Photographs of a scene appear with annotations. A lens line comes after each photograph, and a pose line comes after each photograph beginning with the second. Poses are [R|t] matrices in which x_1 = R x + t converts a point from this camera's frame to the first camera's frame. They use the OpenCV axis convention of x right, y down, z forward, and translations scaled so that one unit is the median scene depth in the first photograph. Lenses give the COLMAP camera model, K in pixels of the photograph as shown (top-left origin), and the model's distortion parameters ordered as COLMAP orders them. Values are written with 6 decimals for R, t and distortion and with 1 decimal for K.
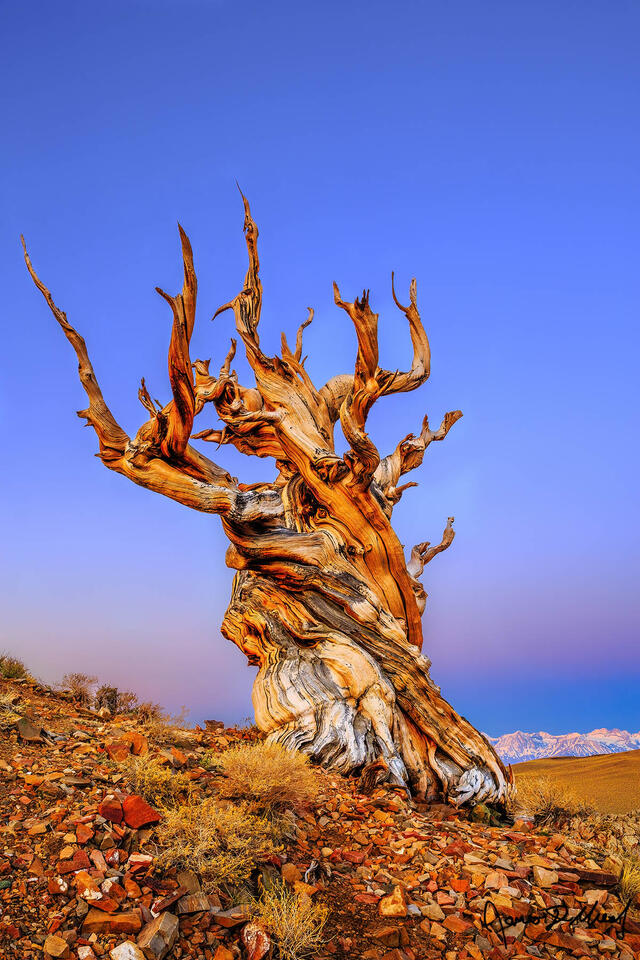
lens RADIAL K [[745.0, 0, 319.3], [0, 745.0, 482.1], [0, 0, 1]] dist [0.014441, -0.005690]
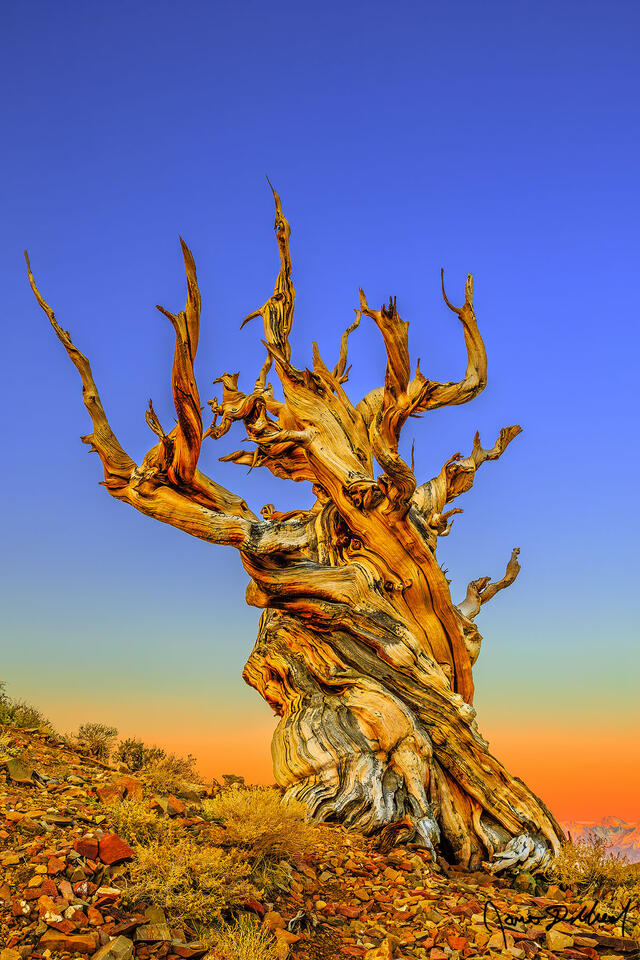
lens RADIAL K [[895.8, 0, 319.3], [0, 895.8, 482.4], [0, 0, 1]] dist [0.001982, 0.015446]
pose [[0.995399, -0.012799, -0.094954, 0.071778], [0.010112, 0.999536, -0.028723, -0.002101], [0.095277, 0.027630, 0.995067, -0.079890]]
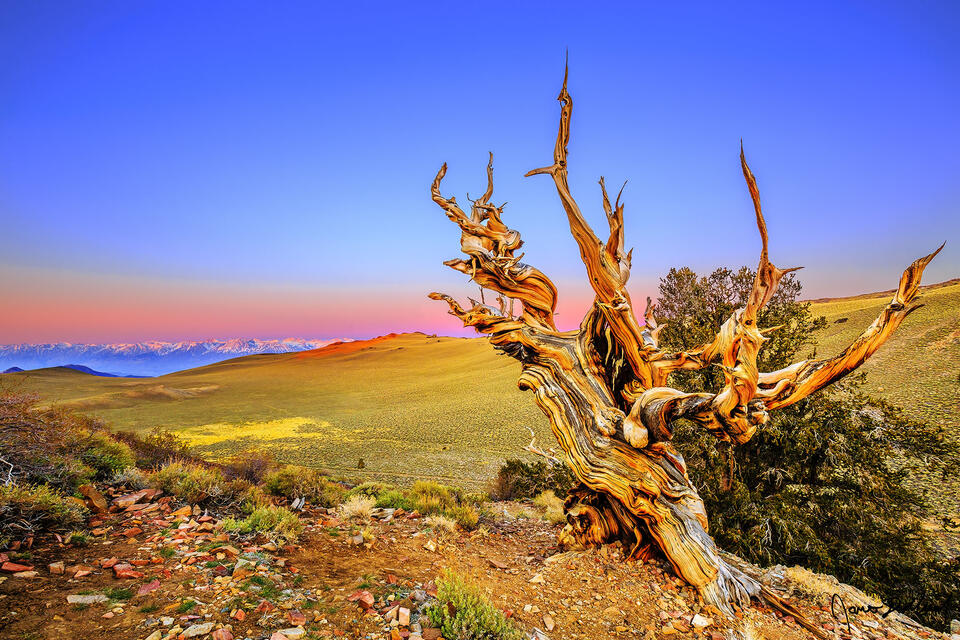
lens RADIAL K [[426.6, 0, 477.9], [0, 426.6, 318.1], [0, 0, 1]] dist [0.002780, -0.000569]
pose [[0.729958, 0.058263, 0.681004, -0.847899], [-0.237259, 0.956004, 0.172524, -0.157391], [-0.640991, -0.287509, 0.711667, 0.770182]]
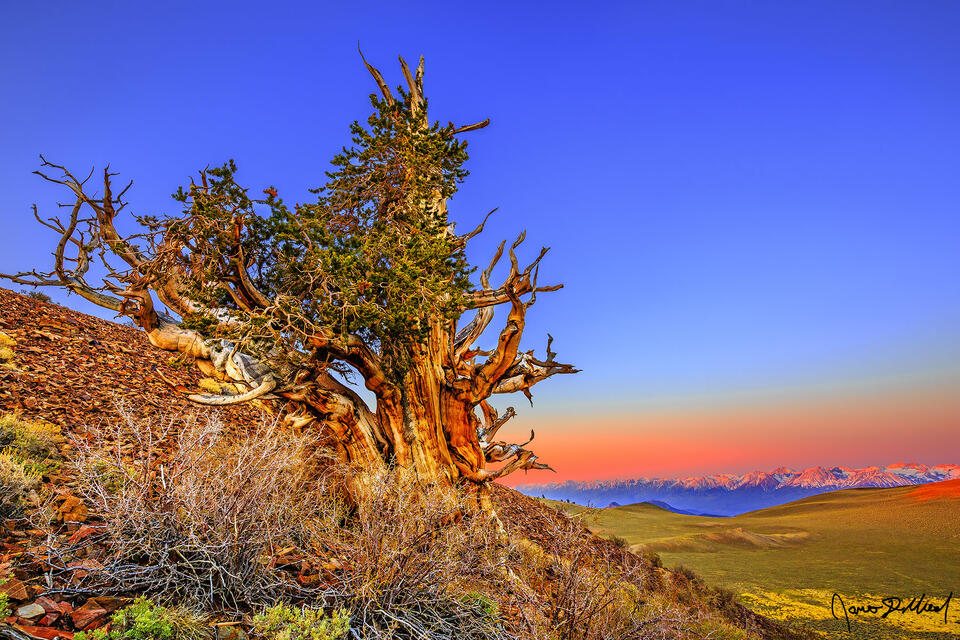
lens RADIAL K [[525.8, 0, 477.0], [0, 525.8, 318.3], [0, 0, 1]] dist [0.038062, -0.000138]
pose [[0.952628, -0.106885, -0.284736, -0.915008], [0.118046, 0.992758, 0.022278, -0.116894], [0.280293, -0.054834, 0.958347, 1.016922]]
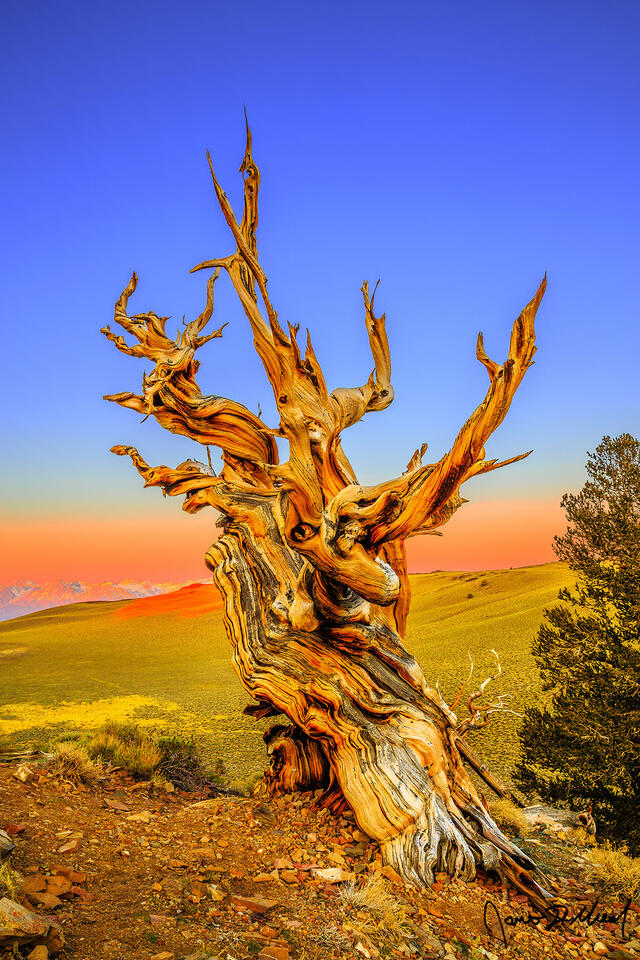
lens RADIAL K [[637.2, 0, 319.6], [0, 637.2, 482.5], [0, 0, 1]] dist [0.012771, -0.005449]
pose [[0.810118, 0.105716, 0.576657, -0.566675], [-0.200591, 0.974224, 0.103200, -0.135564], [-0.550883, -0.199277, 0.810442, 0.458158]]
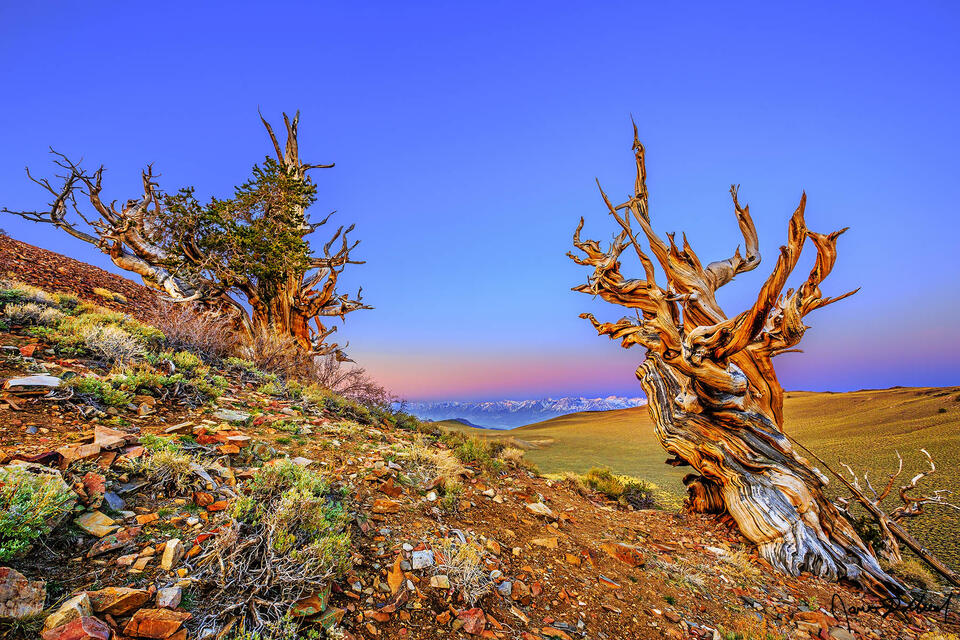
lens RADIAL K [[426.6, 0, 477.9], [0, 426.6, 318.1], [0, 0, 1]] dist [0.002780, -0.000569]
pose [[0.999160, 0.019805, 0.035873, -0.594351], [-0.024659, 0.989793, 0.140360, -0.181575], [-0.032727, -0.141126, 0.989451, 0.235885]]
